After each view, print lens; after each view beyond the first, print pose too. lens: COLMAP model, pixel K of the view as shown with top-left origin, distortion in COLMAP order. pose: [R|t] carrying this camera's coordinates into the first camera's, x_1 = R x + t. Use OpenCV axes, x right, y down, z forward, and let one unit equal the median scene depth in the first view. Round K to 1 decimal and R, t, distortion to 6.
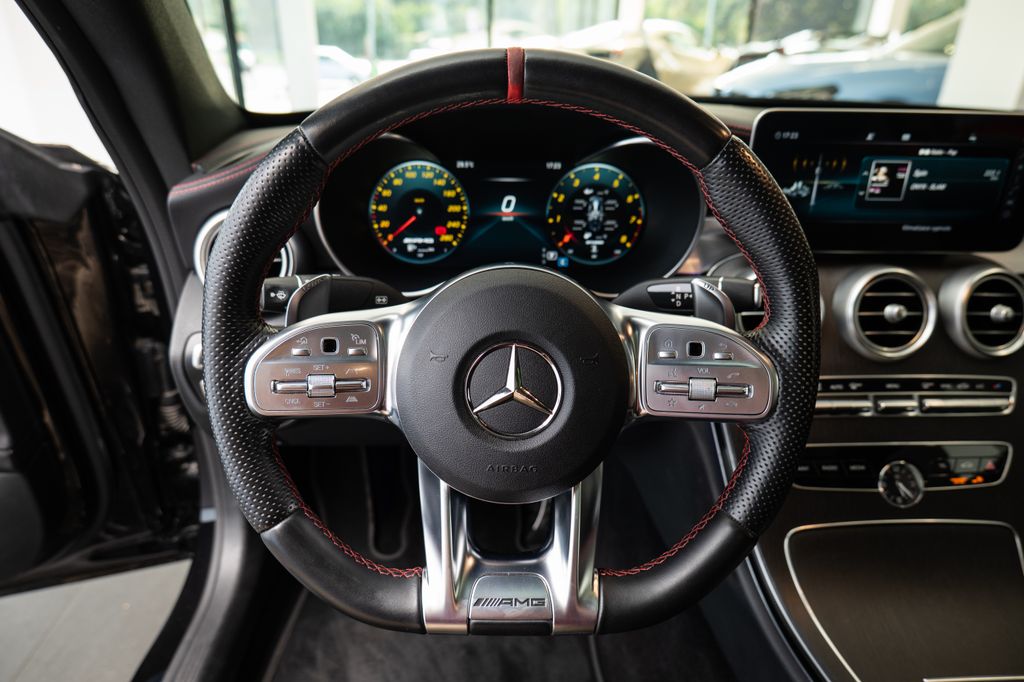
lens RADIAL K [[649.3, 0, 512.0], [0, 649.3, 341.0], [0, 0, 1]] dist [-0.031341, 0.000928]
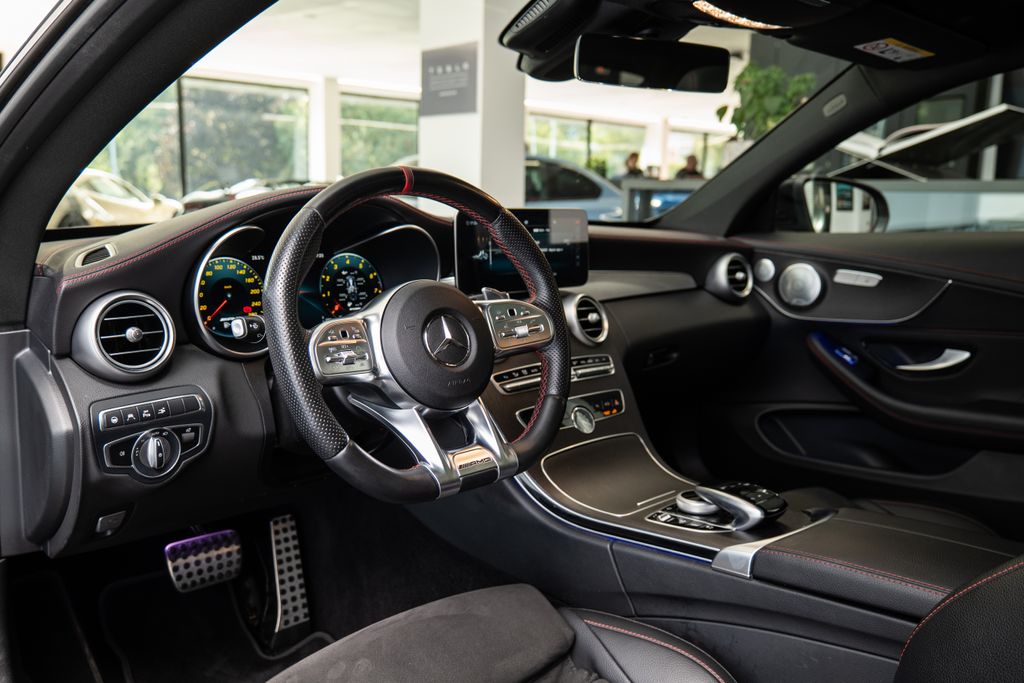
lens RADIAL K [[821.3, 0, 512.0], [0, 821.3, 341.5], [0, 0, 1]] dist [-0.007059, -0.001907]
pose [[0.762036, -0.117012, 0.636875, -0.731111], [0.271737, 0.950531, -0.150501, 0.262156], [-0.587759, 0.287749, 0.756135, -0.468487]]
